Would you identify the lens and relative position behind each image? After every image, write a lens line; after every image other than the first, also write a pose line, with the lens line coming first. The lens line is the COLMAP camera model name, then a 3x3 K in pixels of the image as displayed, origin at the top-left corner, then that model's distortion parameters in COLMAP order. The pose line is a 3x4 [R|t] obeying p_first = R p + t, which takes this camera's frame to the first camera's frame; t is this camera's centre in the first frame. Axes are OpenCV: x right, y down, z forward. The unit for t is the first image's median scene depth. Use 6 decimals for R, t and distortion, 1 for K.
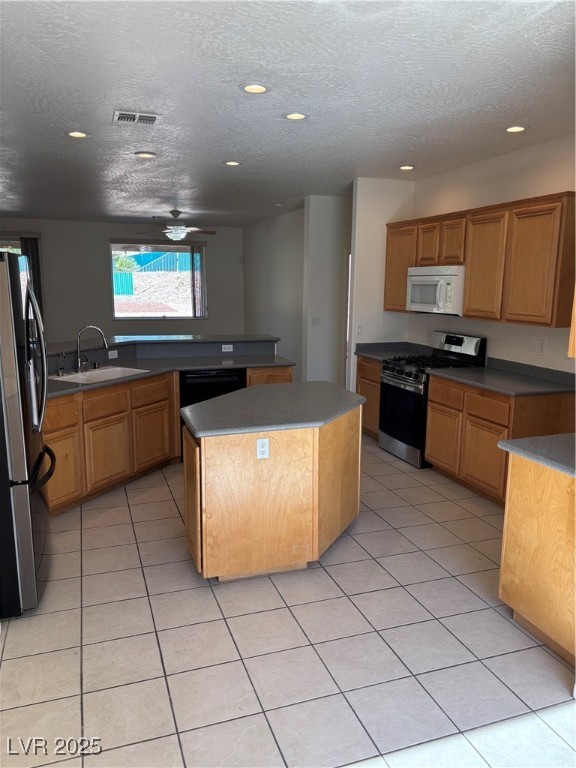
lens RADIAL K [[578.8, 0, 287.4], [0, 578.8, 387.5], [0, 0, 1]] dist [0.036872, -0.024663]
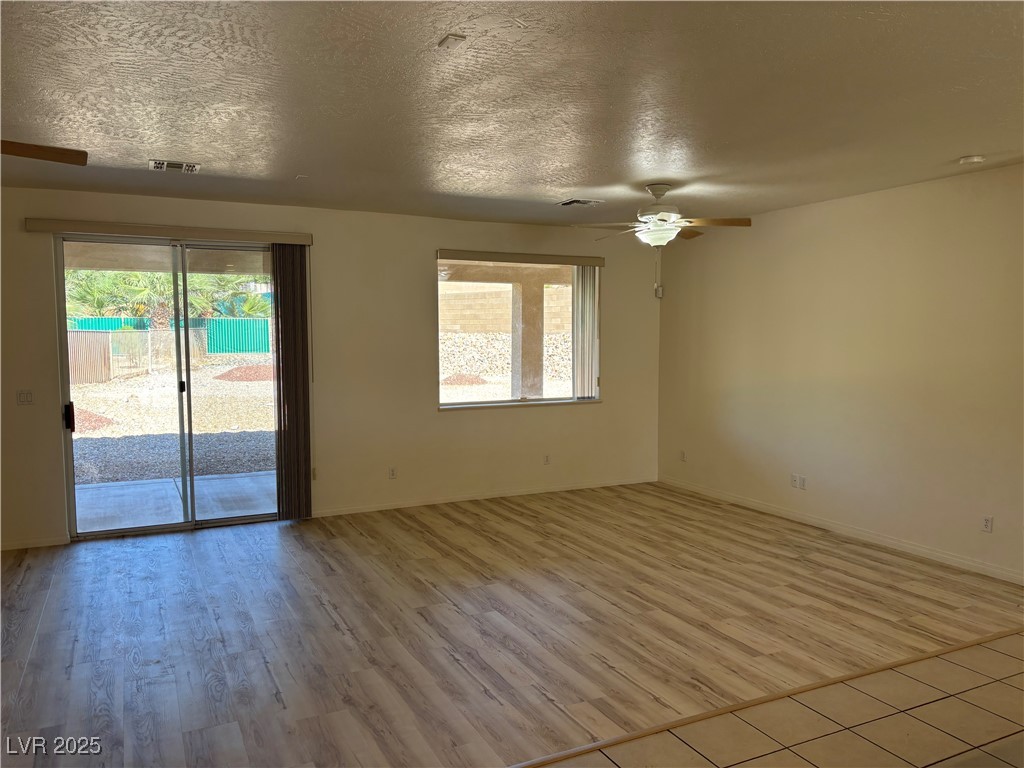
lens RADIAL K [[771.8, 0, 512.1], [0, 771.8, 386.4], [0, 0, 1]] dist [0.036872, -0.024663]
pose [[0.993297, -0.012930, 0.114869, -0.380548], [0.025421, 0.993831, -0.107952, -0.076017], [-0.112764, 0.110148, 0.987498, 0.410925]]
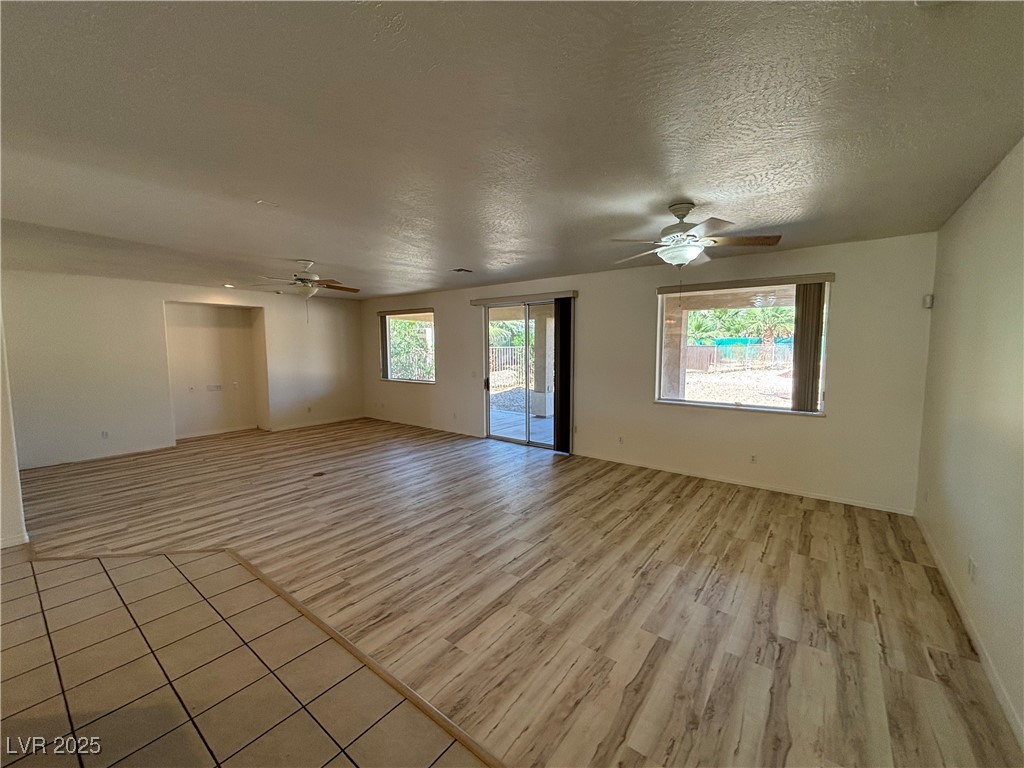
lens RADIAL K [[412.3, 0, 513.7], [0, 412.3, 382.3], [0, 0, 1]] dist [0.002834, 0.000878]
pose [[0.541682, 0.067178, -0.837895, 0.030725], [-0.146016, 0.989167, -0.015089, -0.131120], [0.827805, 0.130519, 0.545623, 0.713265]]
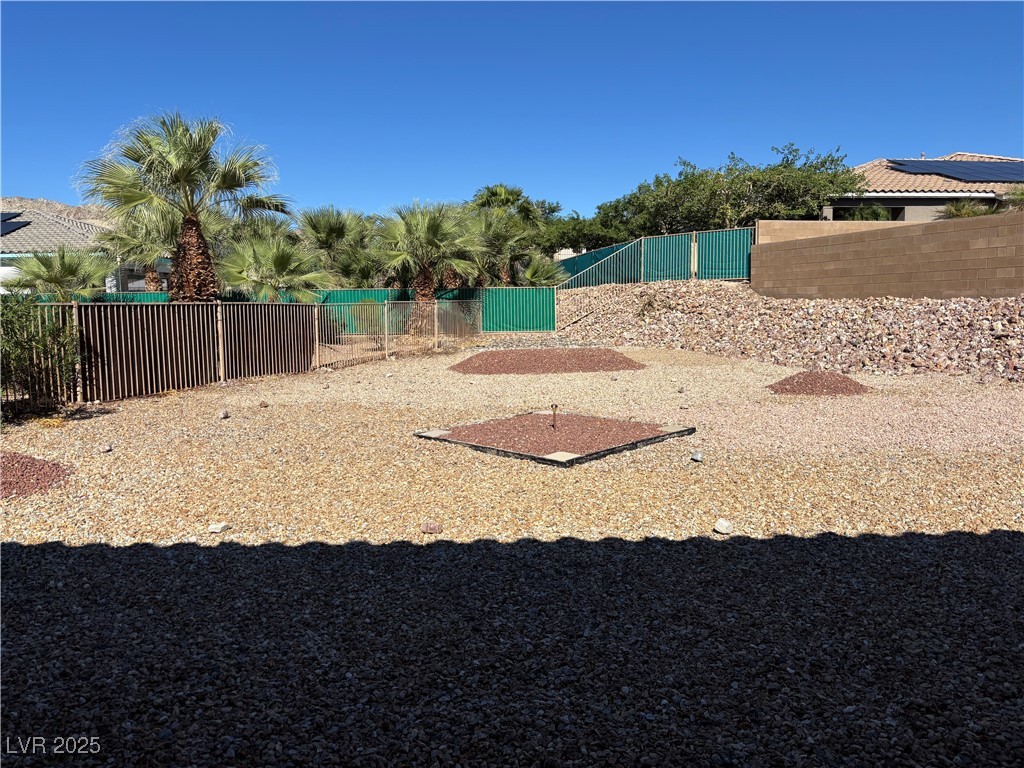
lens RADIAL K [[771.8, 0, 510.3], [0, 771.8, 389.2], [0, 0, 1]] dist [0.036872, -0.024663]
pose [[0.945551, 0.014813, -0.325135, -0.320454], [-0.038141, 0.997124, -0.065492, -0.244979], [0.323230, 0.074327, 0.943397, 1.395069]]
